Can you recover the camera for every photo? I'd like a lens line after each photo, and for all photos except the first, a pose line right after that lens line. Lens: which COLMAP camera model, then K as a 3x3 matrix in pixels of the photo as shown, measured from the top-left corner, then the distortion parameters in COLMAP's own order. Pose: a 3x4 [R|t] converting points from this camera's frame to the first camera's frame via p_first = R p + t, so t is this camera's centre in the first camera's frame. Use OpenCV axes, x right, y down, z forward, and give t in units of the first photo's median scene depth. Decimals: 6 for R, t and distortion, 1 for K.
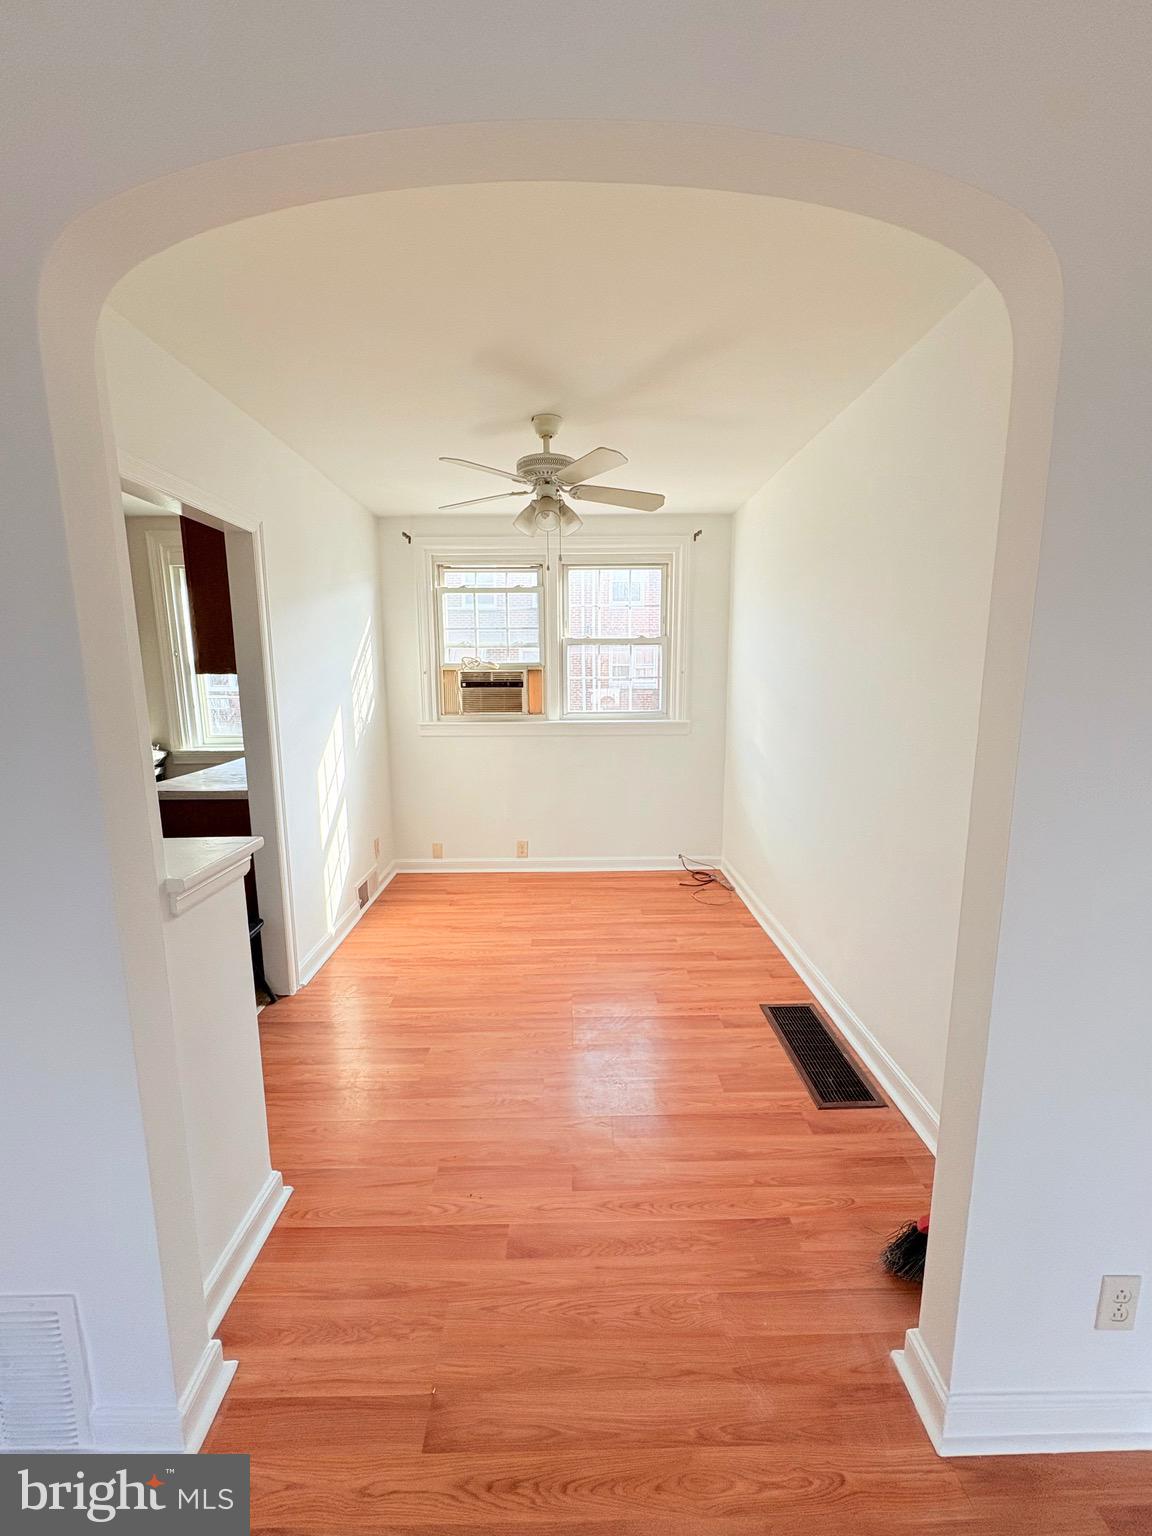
lens RADIAL K [[611.0, 0, 579.5], [0, 611.0, 768.8], [0, 0, 1]] dist [-0.000349, -0.000137]
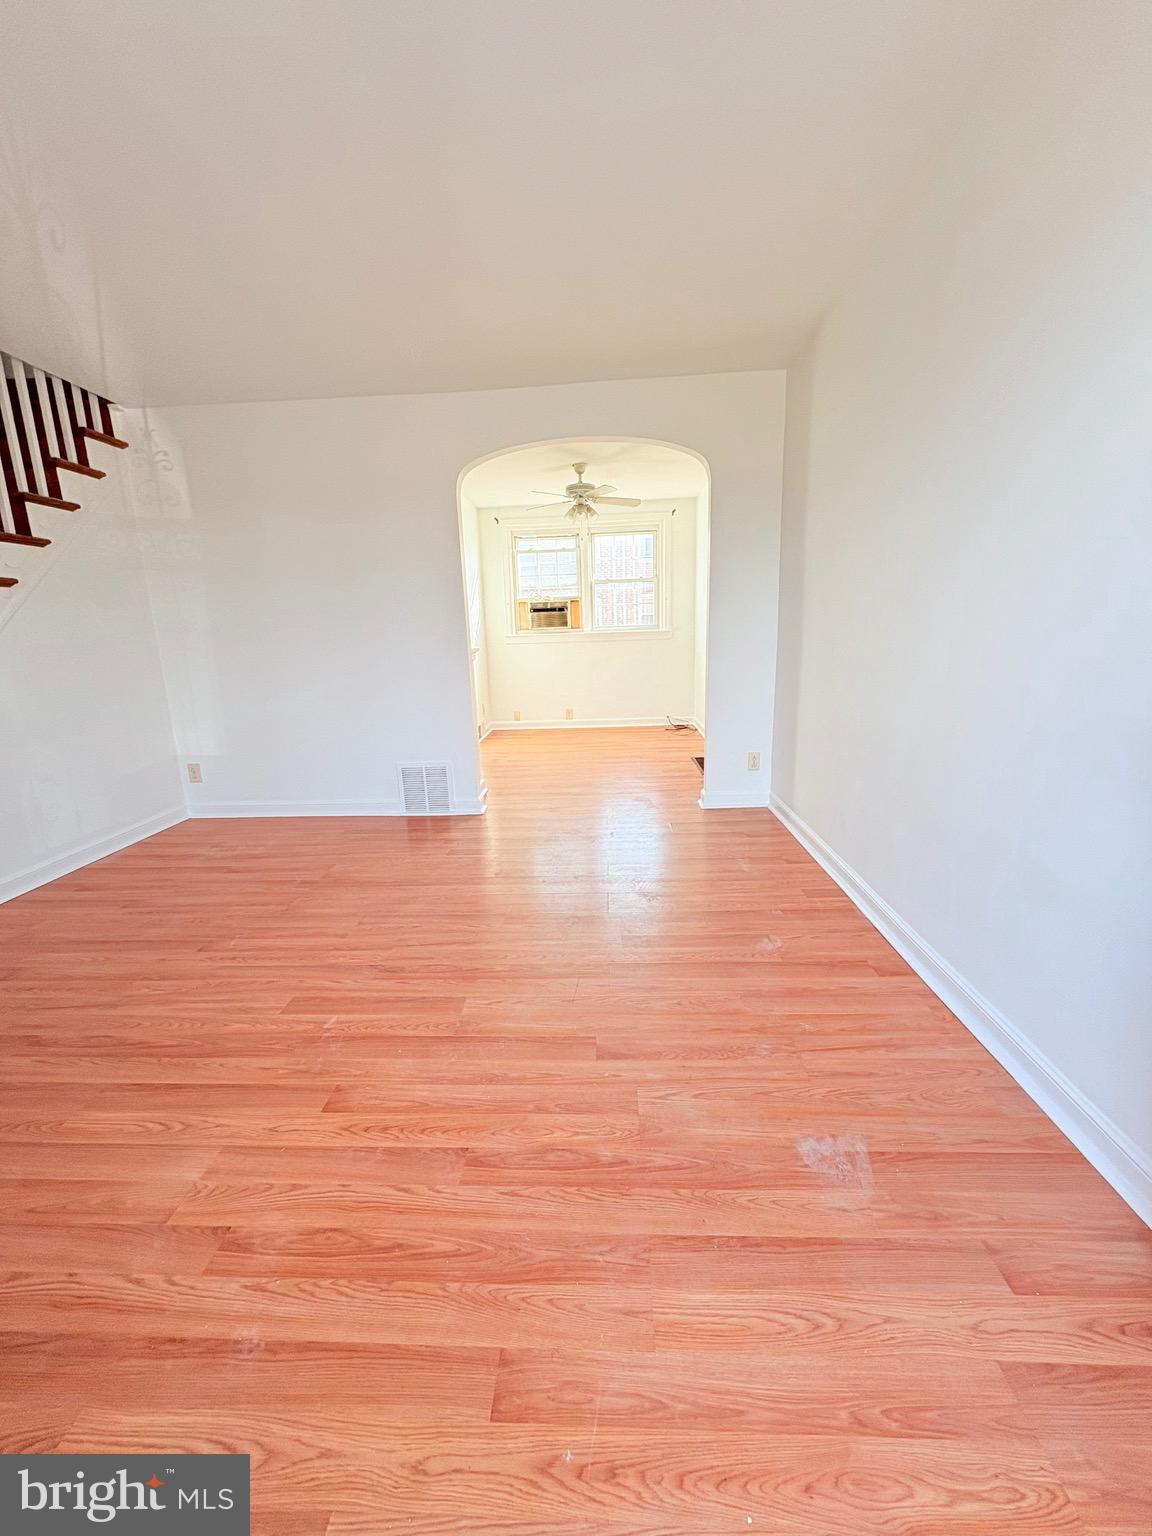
lens RADIAL K [[611.0, 0, 571.5], [0, 611.0, 770.4], [0, 0, 1]] dist [-0.000349, -0.000137]
pose [[0.997073, -0.011753, -0.075547, 0.035741], [0.016781, 0.997661, 0.066265, 0.184196], [0.074591, -0.067339, 0.994938, -0.656153]]
